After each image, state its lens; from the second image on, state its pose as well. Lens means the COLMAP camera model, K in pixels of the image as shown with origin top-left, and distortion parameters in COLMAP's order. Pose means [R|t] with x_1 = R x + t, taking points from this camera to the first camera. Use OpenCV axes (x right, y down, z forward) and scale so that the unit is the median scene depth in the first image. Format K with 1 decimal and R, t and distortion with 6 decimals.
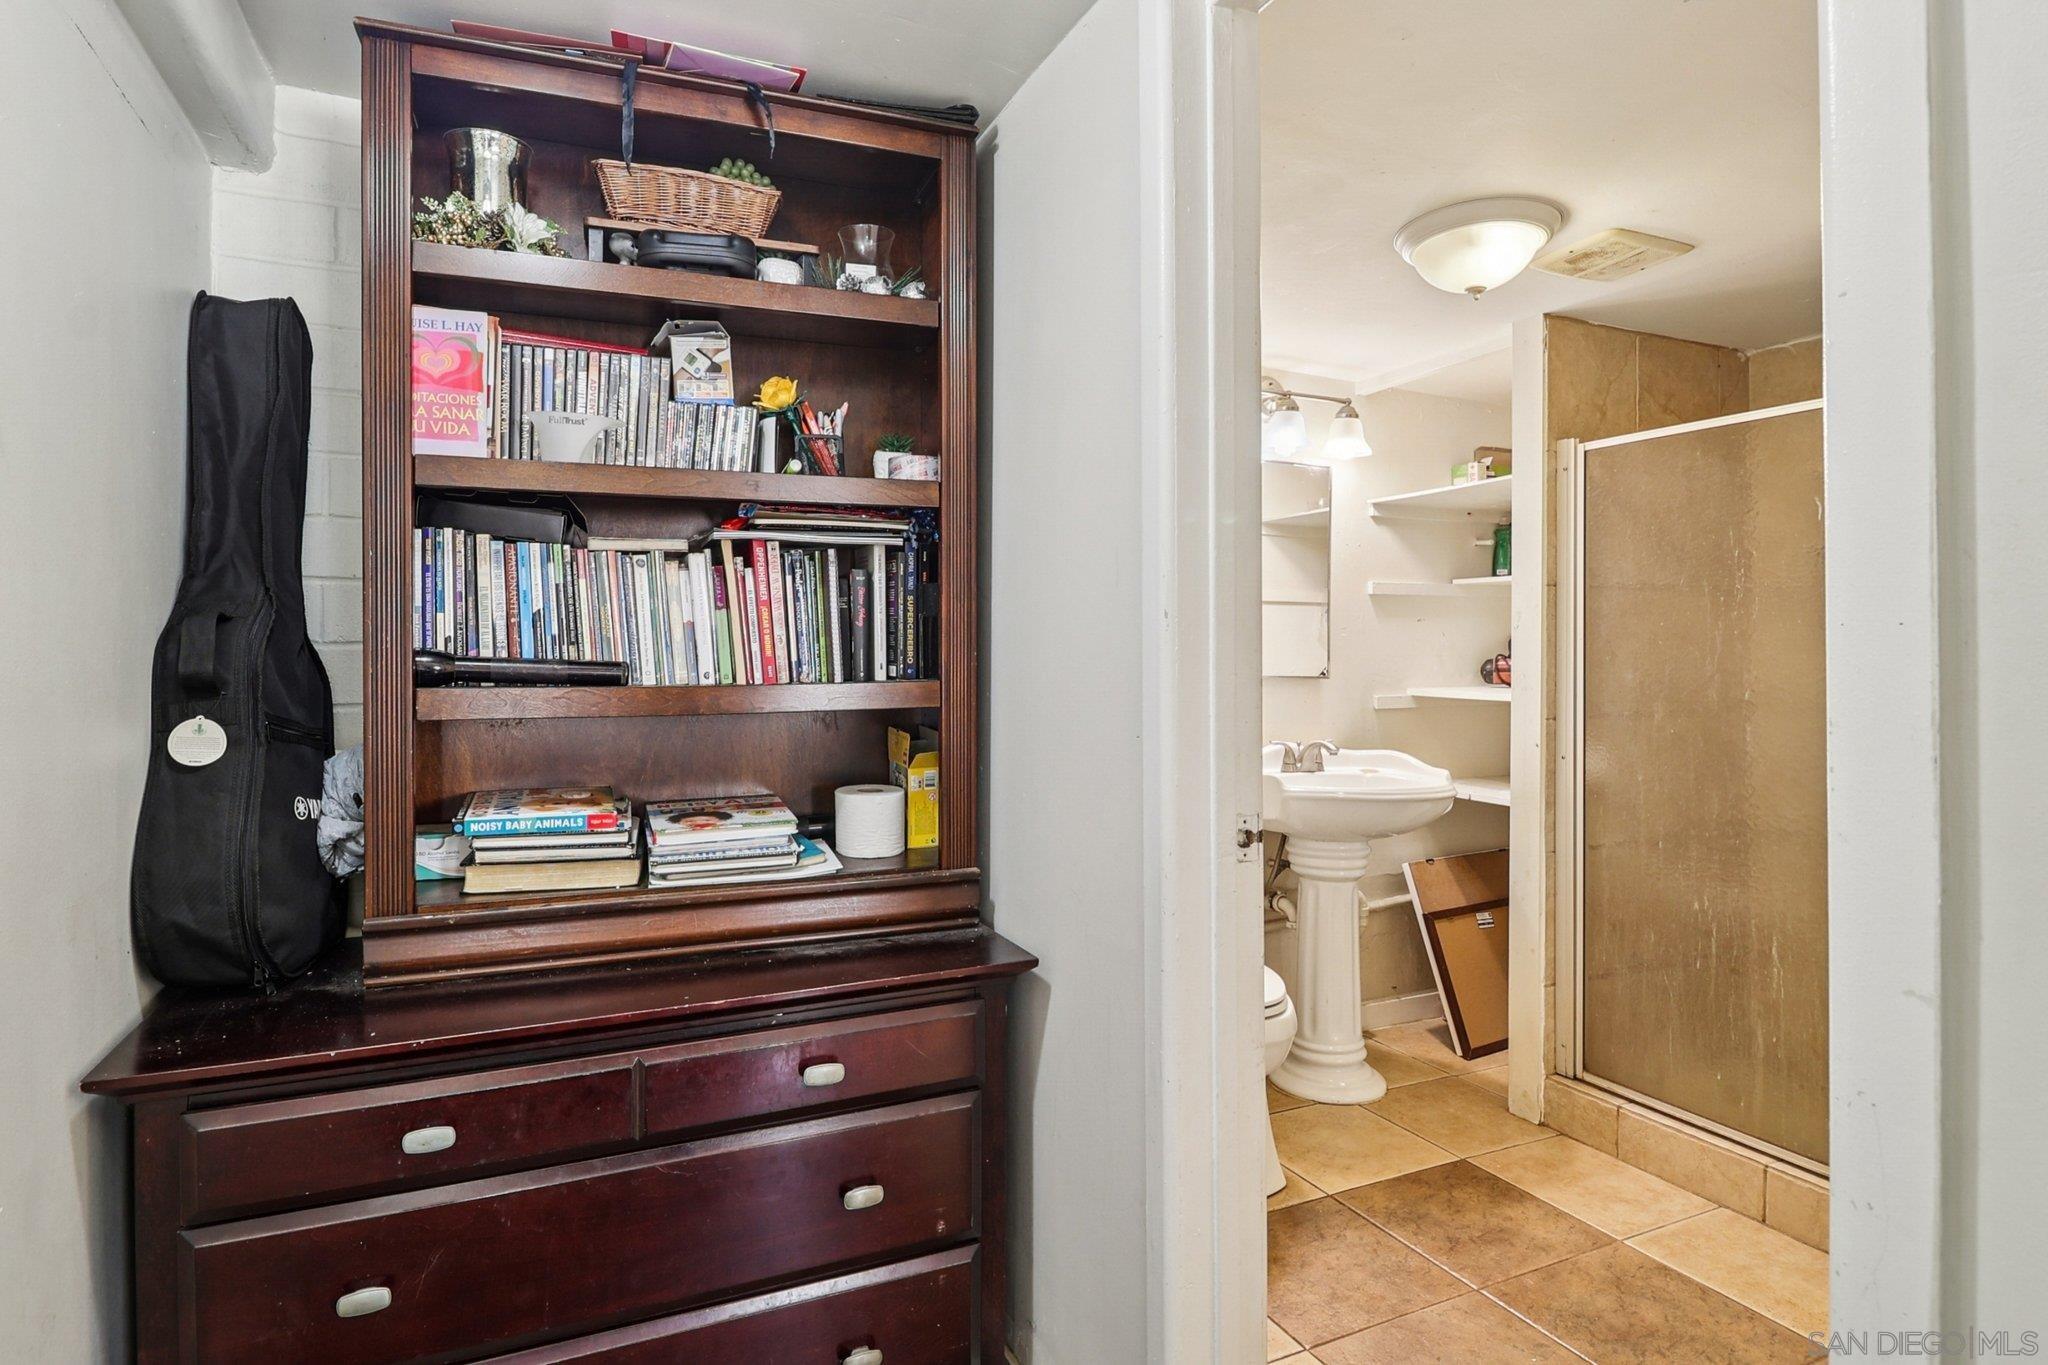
lens RADIAL K [[1103.0, 0, 1027.3], [0, 1103.0, 640.7], [0, 0, 1]] dist [0.002251, -0.006657]
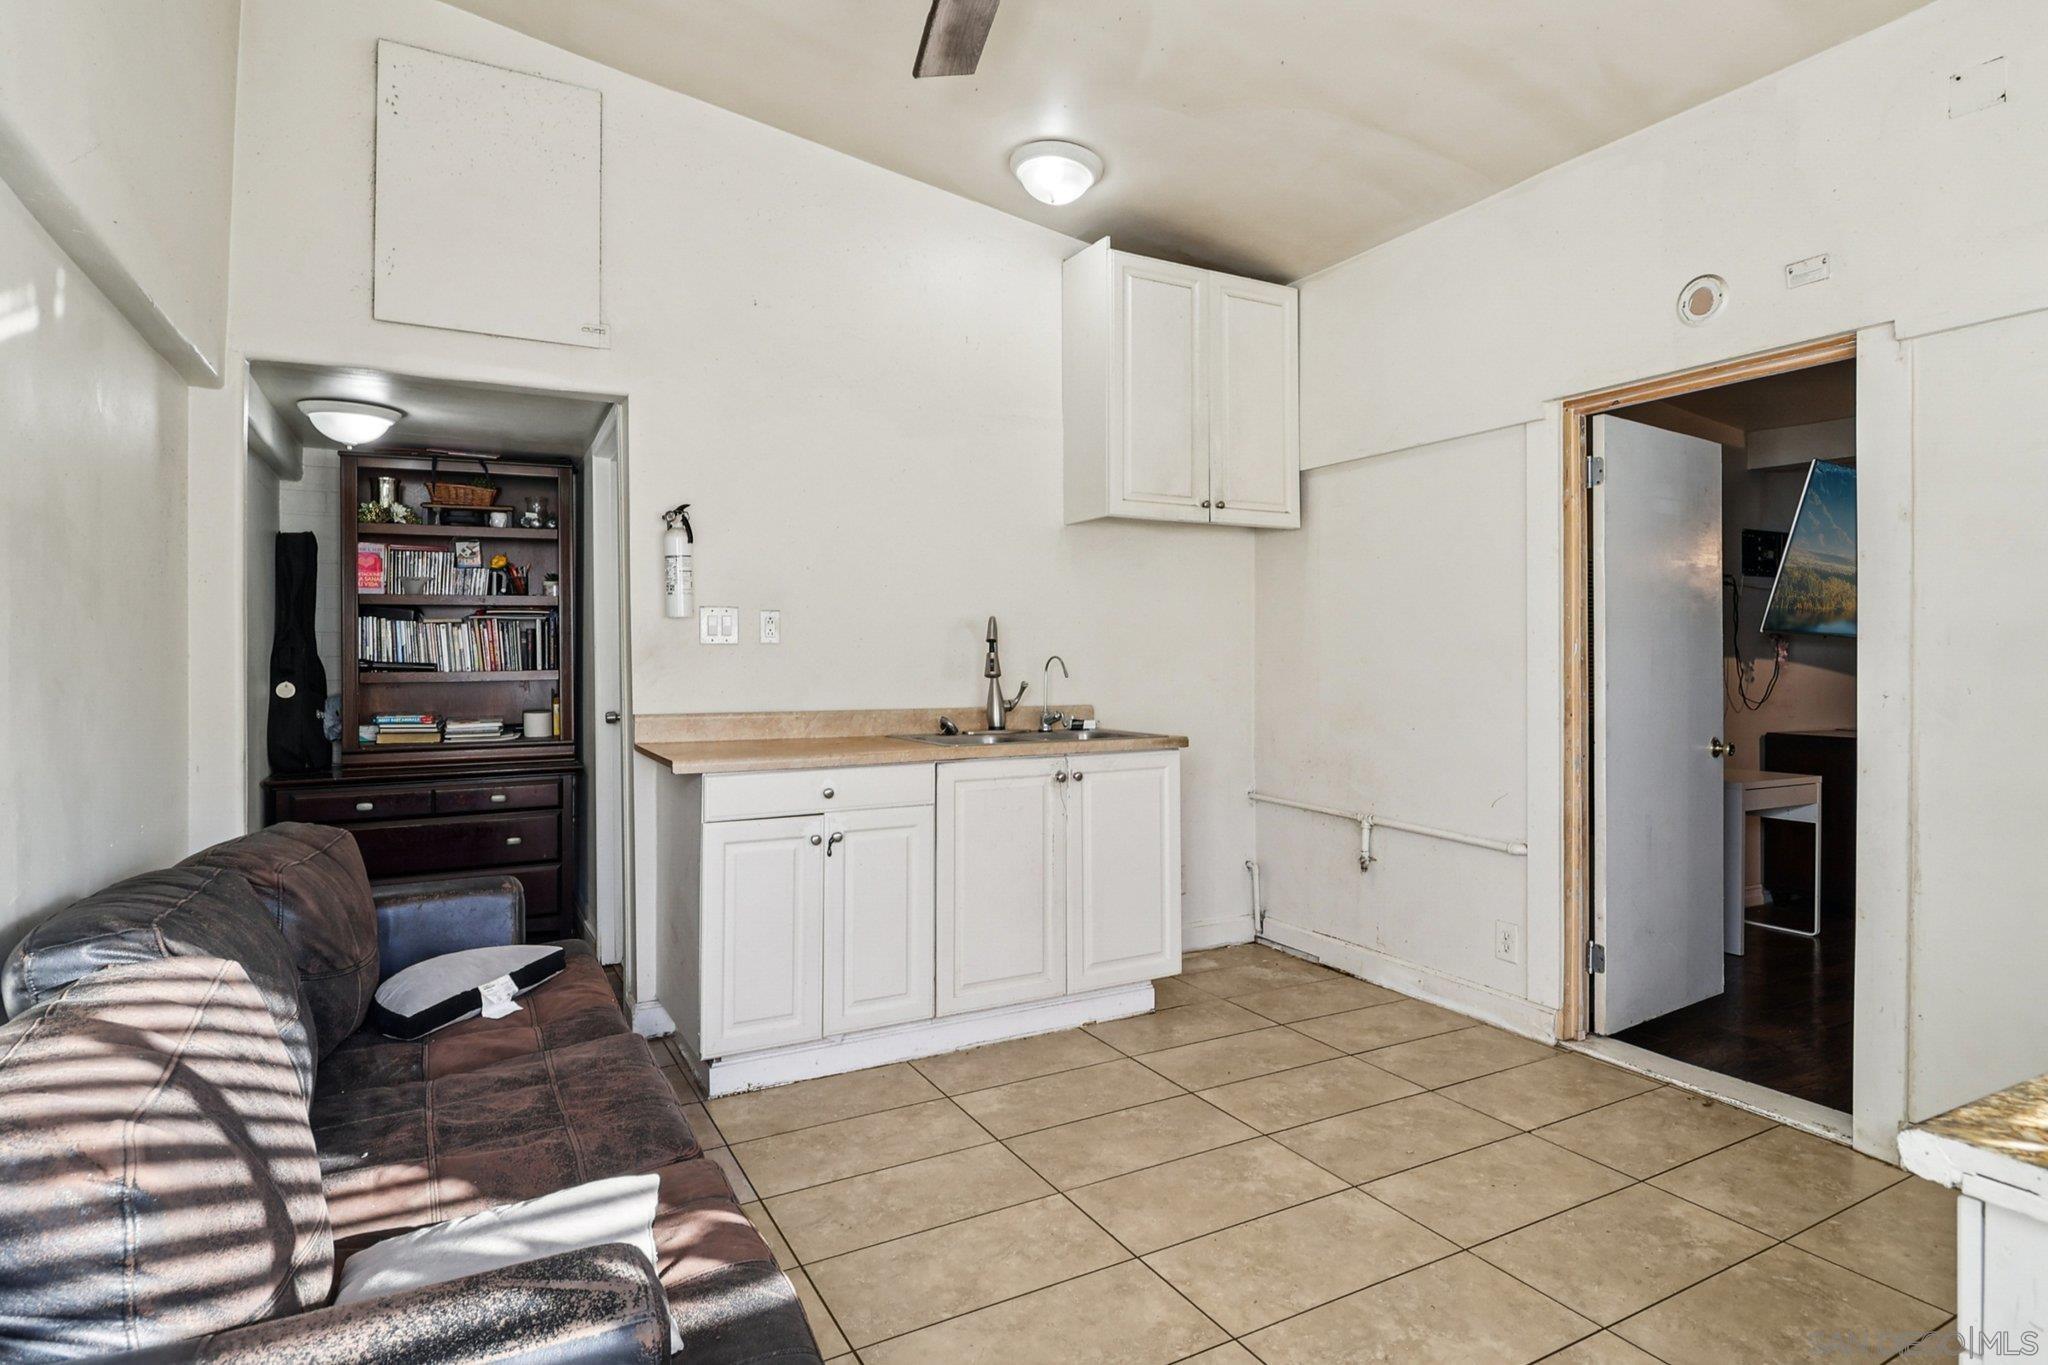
lens RADIAL K [[1103.0, 0, 1038.7], [0, 1103.0, 644.5], [0, 0, 1]] dist [0.002251, -0.006657]
pose [[0.998240, -0.005486, 0.059050, 0.853844], [0.005818, 0.999968, -0.005447, -0.003678], [-0.059018, 0.005781, 0.998240, -1.613566]]
